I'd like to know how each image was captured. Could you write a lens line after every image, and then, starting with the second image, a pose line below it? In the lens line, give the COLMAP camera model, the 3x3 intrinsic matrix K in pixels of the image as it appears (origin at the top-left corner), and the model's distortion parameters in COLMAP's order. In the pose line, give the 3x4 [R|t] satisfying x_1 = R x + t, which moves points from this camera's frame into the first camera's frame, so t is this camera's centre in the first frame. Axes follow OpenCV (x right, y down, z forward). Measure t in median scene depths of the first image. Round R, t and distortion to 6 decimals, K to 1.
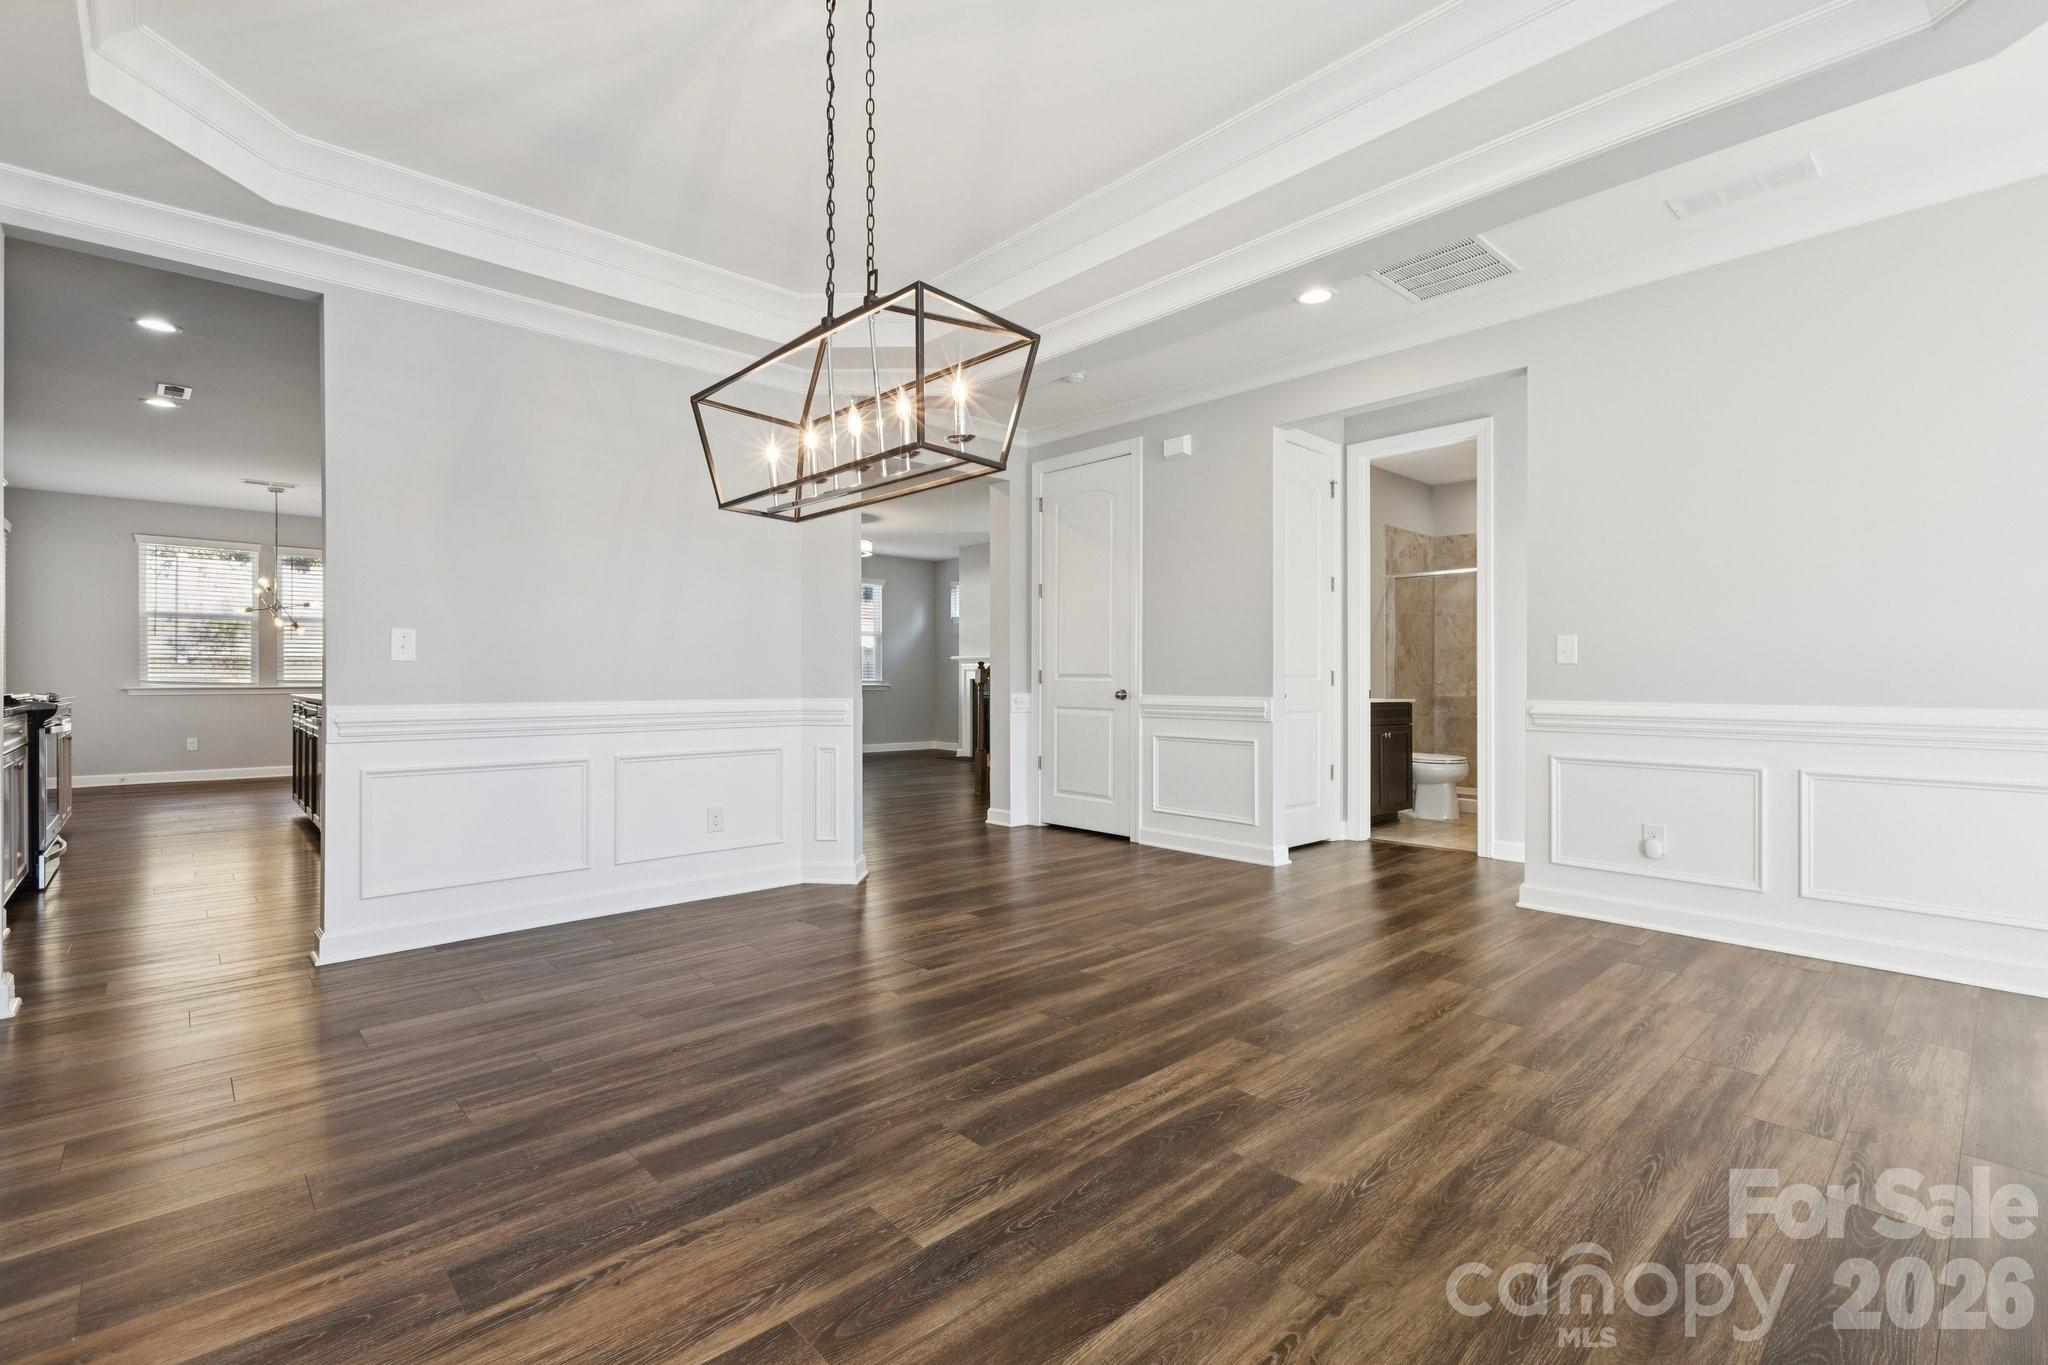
lens RADIAL K [[911.9, 0, 1024.0], [0, 911.9, 682.5], [0, 0, 1]] dist [0.002793, 0.000278]
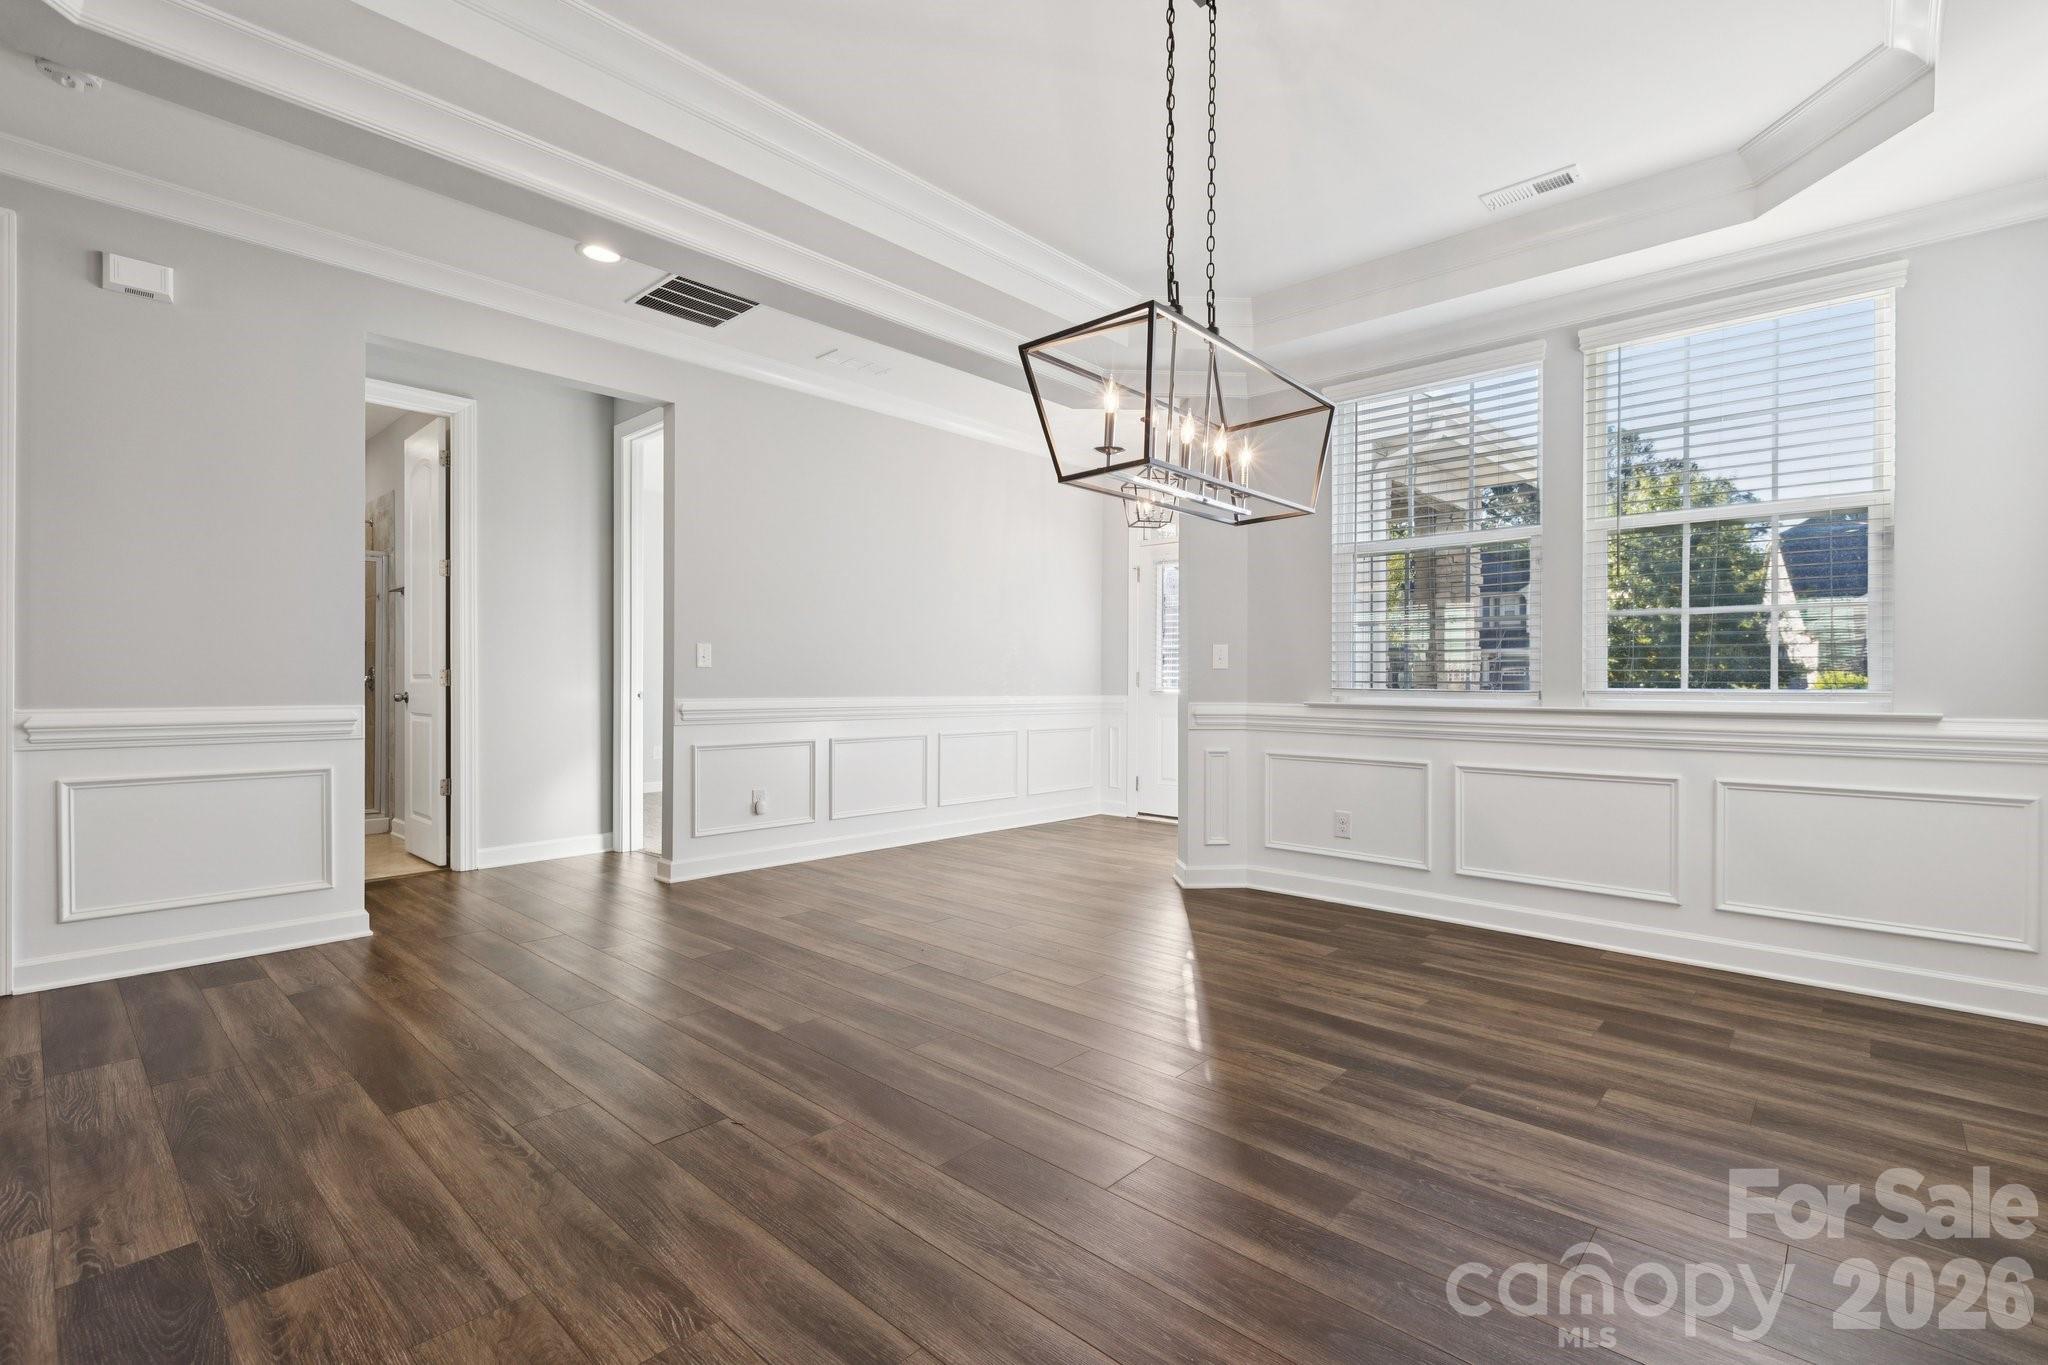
lens RADIAL K [[930.6, 0, 1014.3], [0, 930.6, 695.4], [0, 0, 1]] dist [-0.001440, -0.000066]
pose [[-0.079548, -0.011499, 0.996765, -0.791079], [-0.001200, 0.999934, 0.011440, -0.001143], [-0.996830, -0.000286, -0.079556, 0.840934]]
